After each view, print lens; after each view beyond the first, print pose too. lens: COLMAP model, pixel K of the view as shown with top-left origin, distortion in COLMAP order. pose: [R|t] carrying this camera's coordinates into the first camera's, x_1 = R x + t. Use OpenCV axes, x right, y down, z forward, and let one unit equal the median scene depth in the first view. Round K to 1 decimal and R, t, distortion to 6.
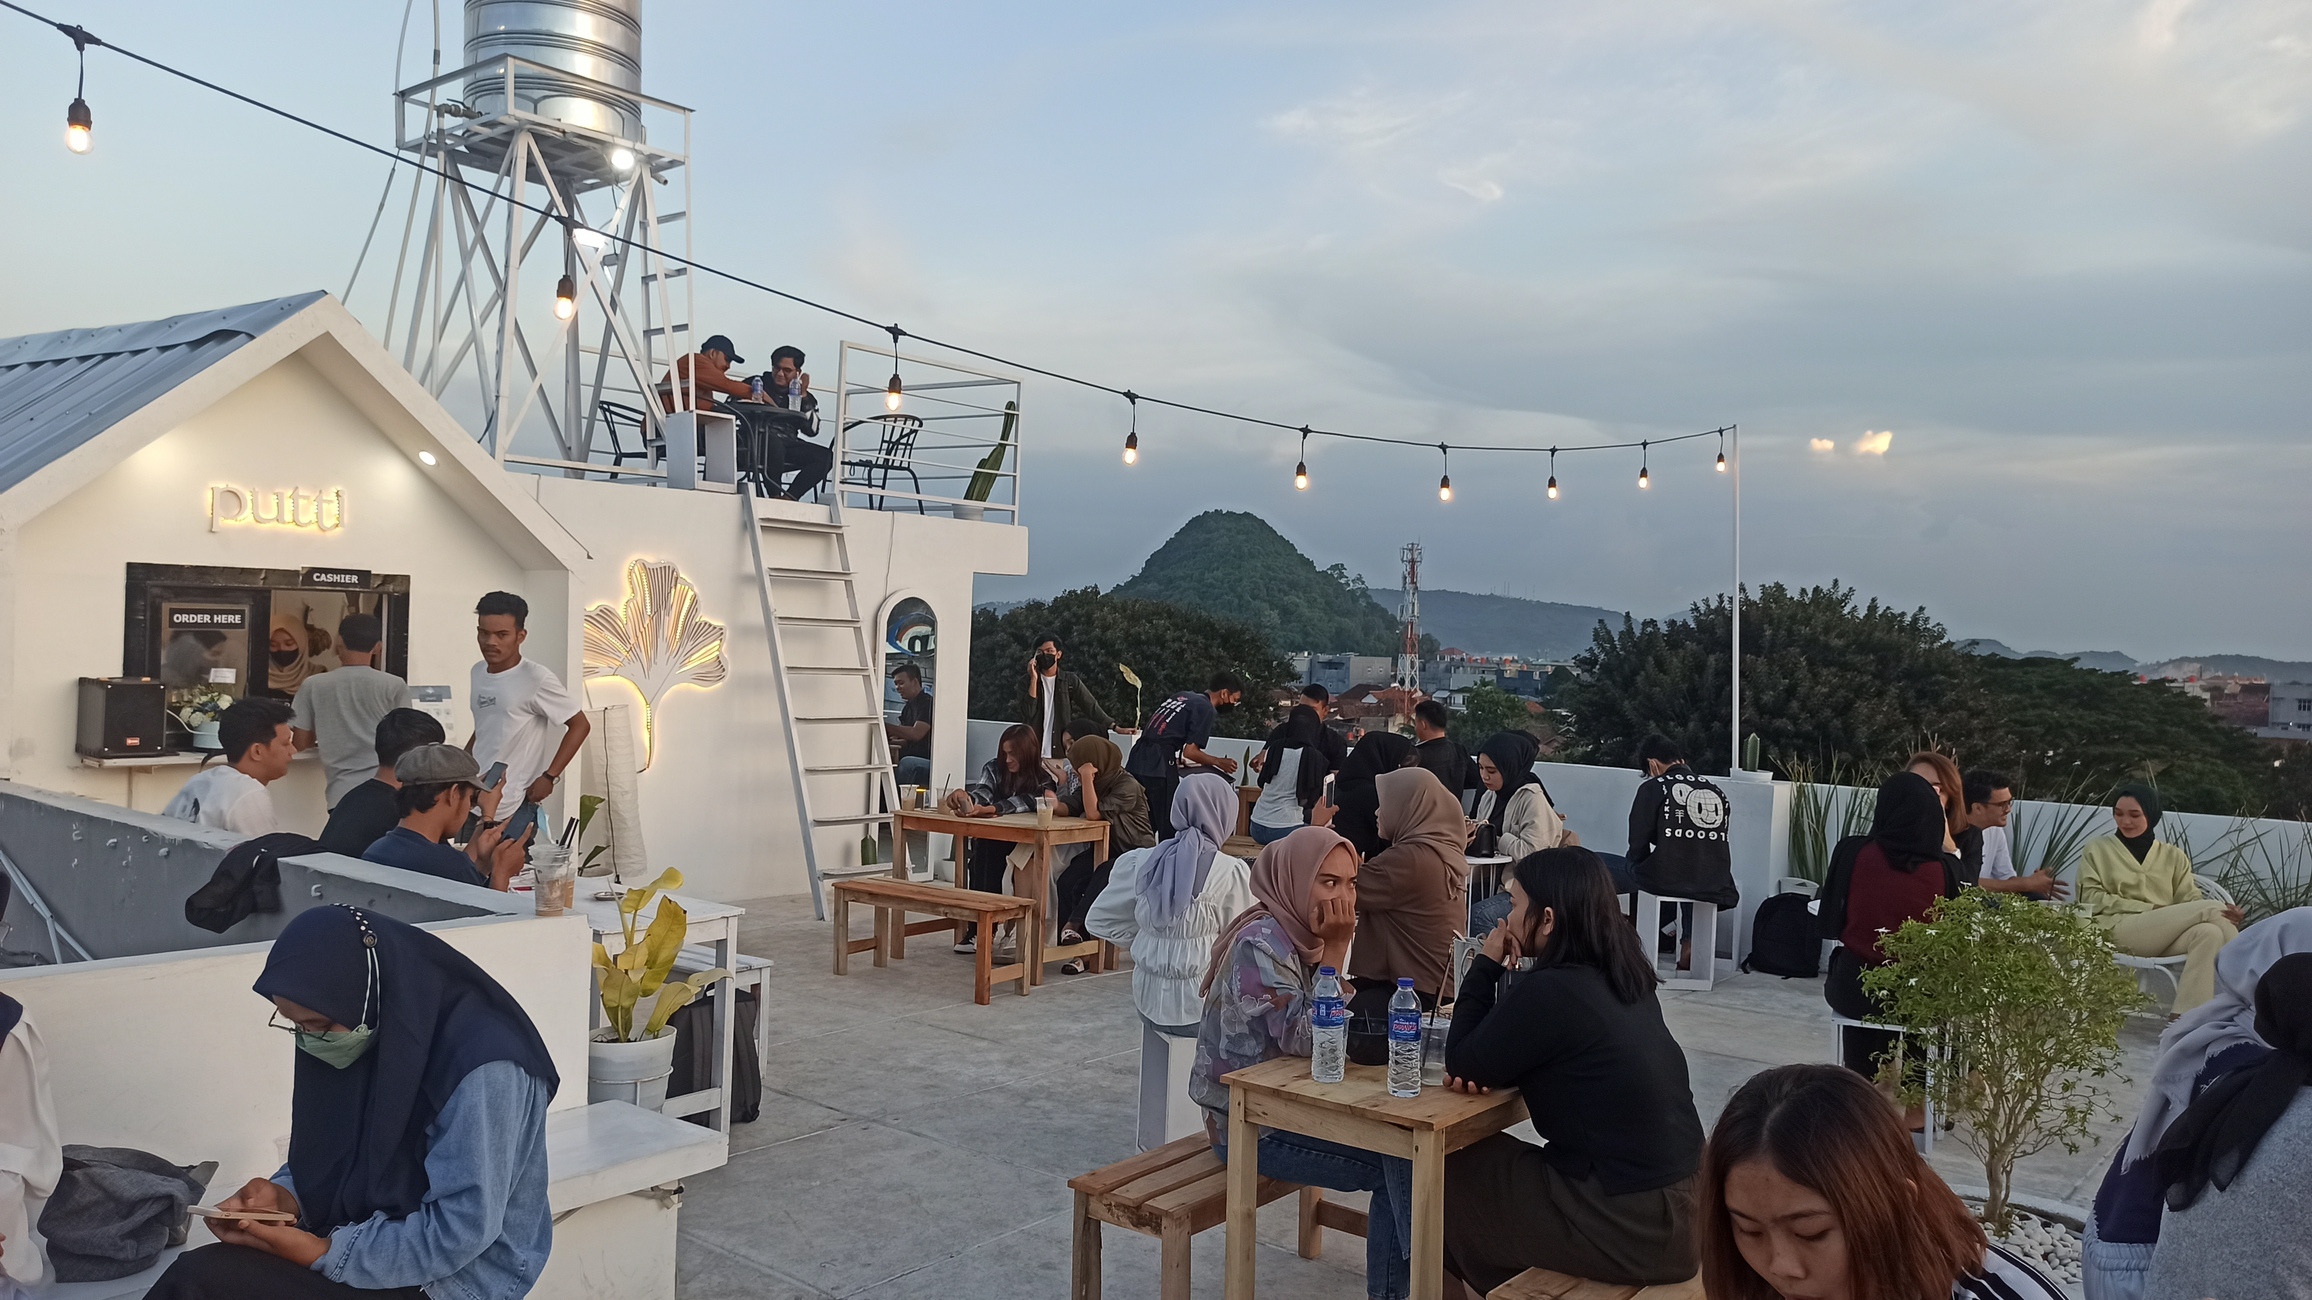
lens RADIAL K [[1670.7, 0, 1156.0], [0, 1670.7, 650.0], [0, 0, 1]] dist [0.056292, -0.073625]
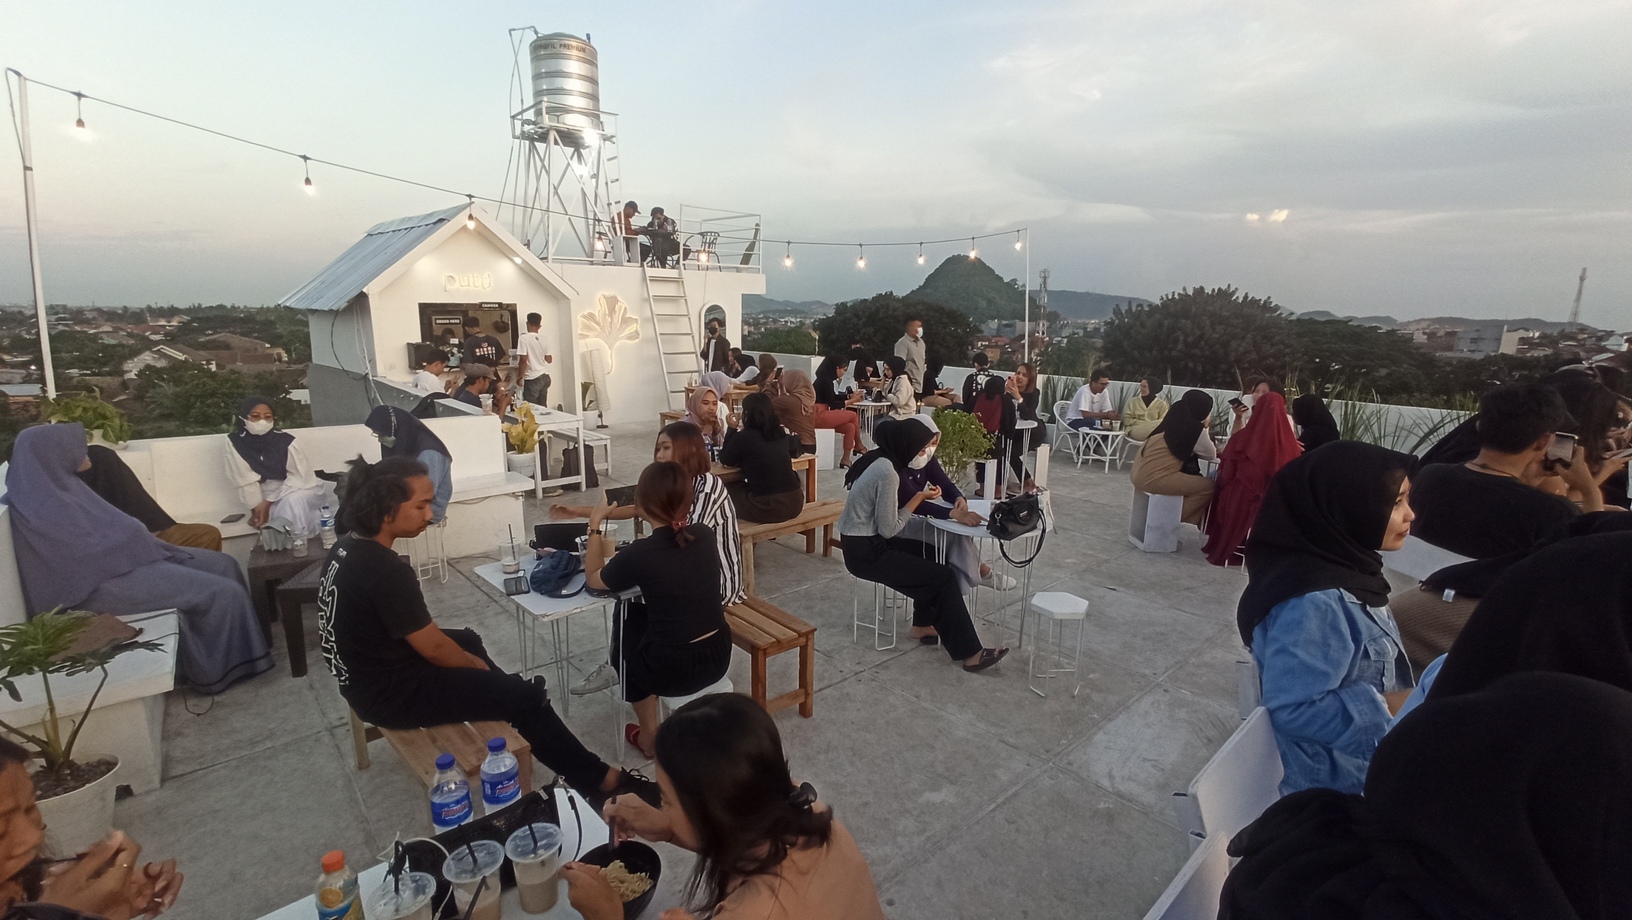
lens RADIAL K [[730.2, 0, 816.0], [0, 730.2, 460.0], [0, 0, 1]] dist [-0.059505, 0.030541]
pose [[0.988725, 0.012185, -0.149247, 0.193810], [0.016100, 0.982256, 0.186853, -0.003933], [0.148876, -0.187149, 0.970985, -0.115842]]
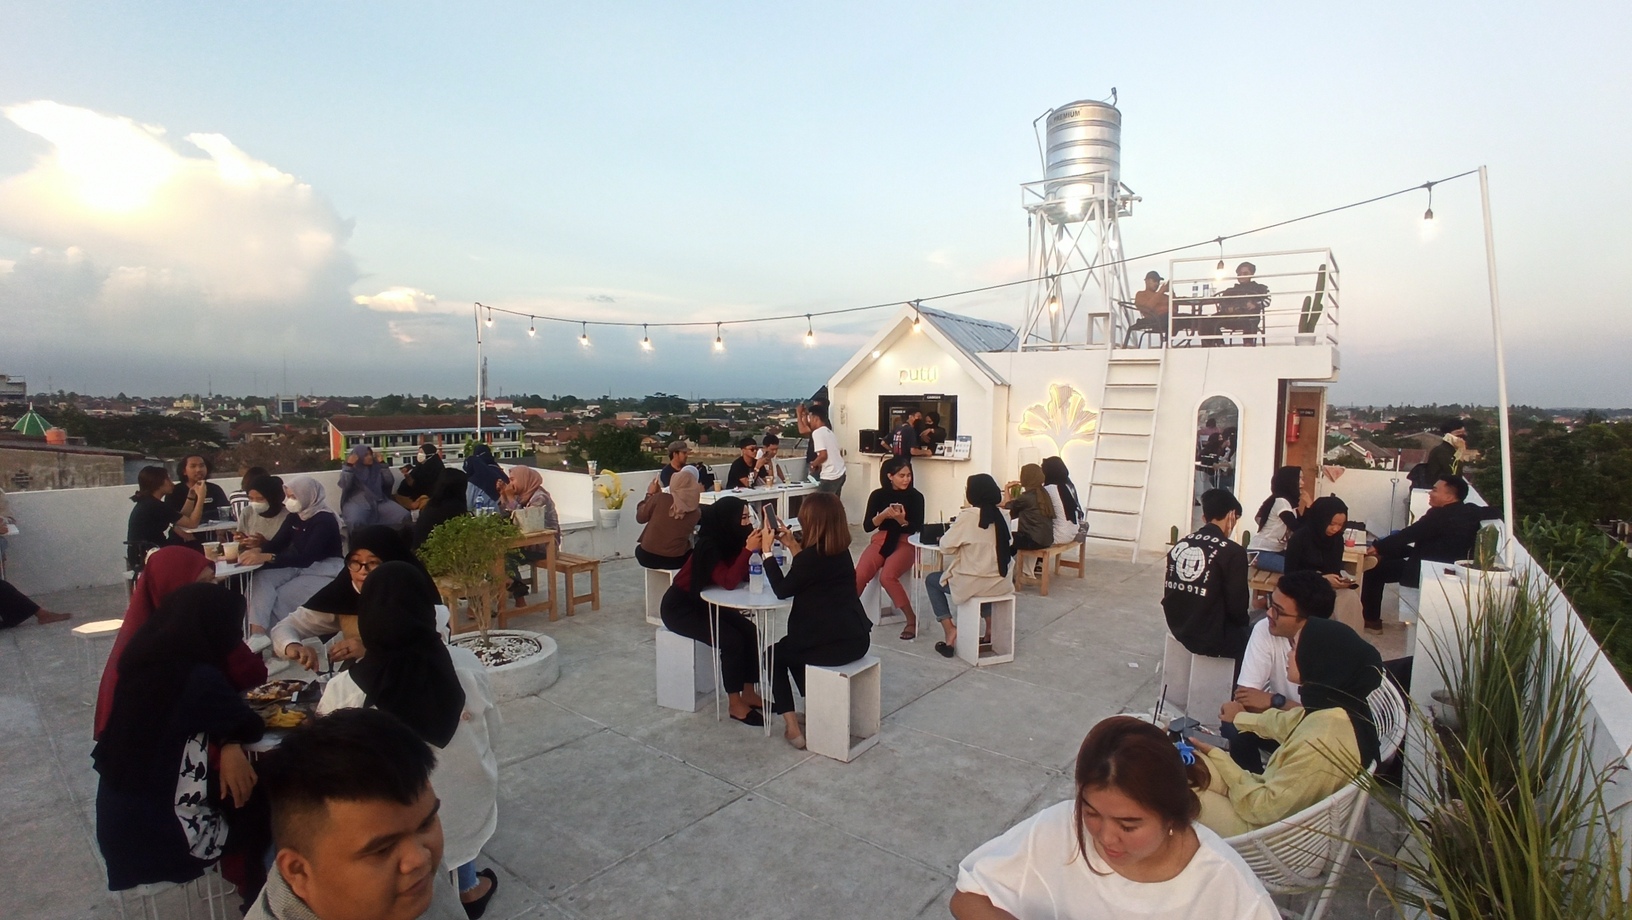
lens RADIAL K [[730.2, 0, 816.0], [0, 730.2, 460.0], [0, 0, 1]] dist [-0.059505, 0.030541]
pose [[0.154385, 0.053256, -0.986574, 0.574203], [-0.009413, 0.998580, 0.052431, 0.000051], [0.987966, 0.001192, 0.154667, 0.504468]]
